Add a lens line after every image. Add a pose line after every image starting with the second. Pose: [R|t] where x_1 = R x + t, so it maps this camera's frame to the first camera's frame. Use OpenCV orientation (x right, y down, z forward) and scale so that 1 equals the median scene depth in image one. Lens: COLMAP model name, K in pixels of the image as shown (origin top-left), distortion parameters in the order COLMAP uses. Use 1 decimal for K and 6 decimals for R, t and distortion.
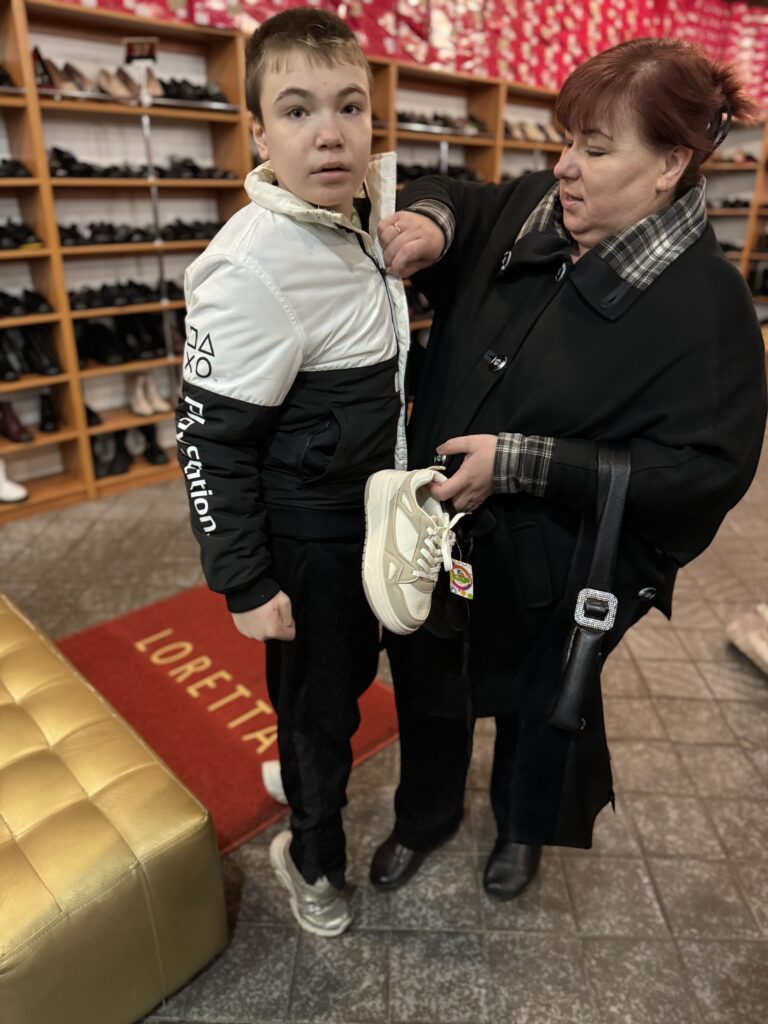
lens RADIAL K [[708.2, 0, 390.2], [0, 708.2, 514.7], [0, 0, 1]] dist [-0.030157, 0.006715]
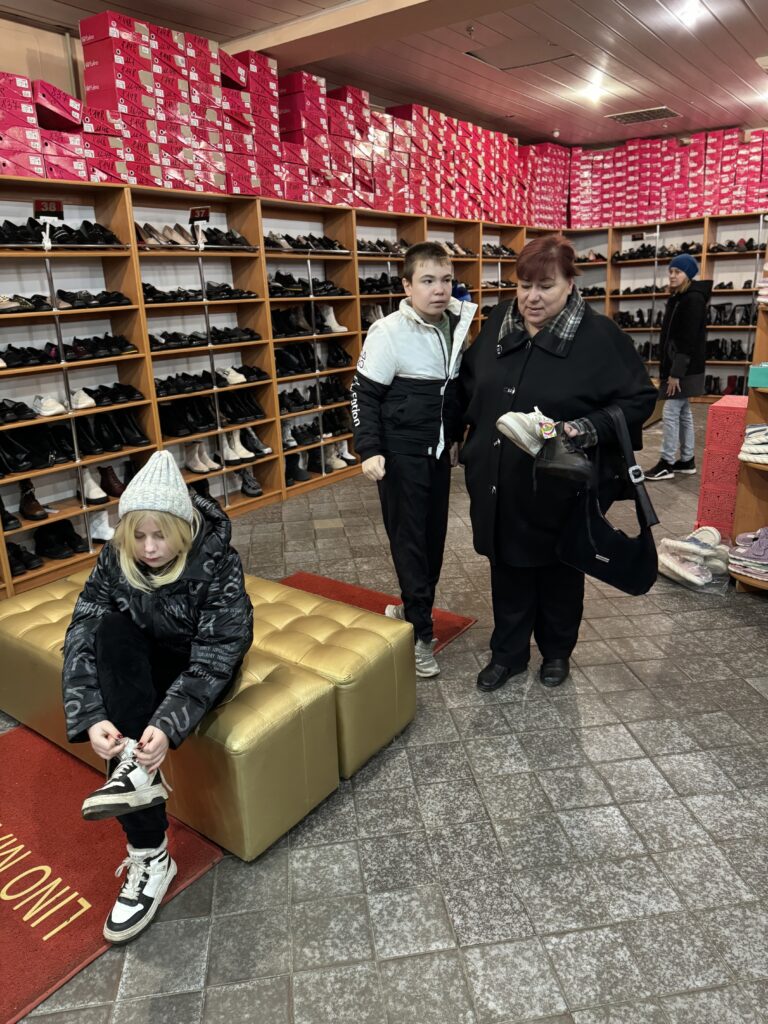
lens RADIAL K [[708.2, 0, 380.5], [0, 708.2, 514.5], [0, 0, 1]] dist [-0.030157, 0.006715]
pose [[0.985389, -0.087174, 0.146319, -0.233582], [0.102871, 0.989308, -0.103381, 0.114301], [-0.135742, 0.116923, 0.983821, -0.351674]]
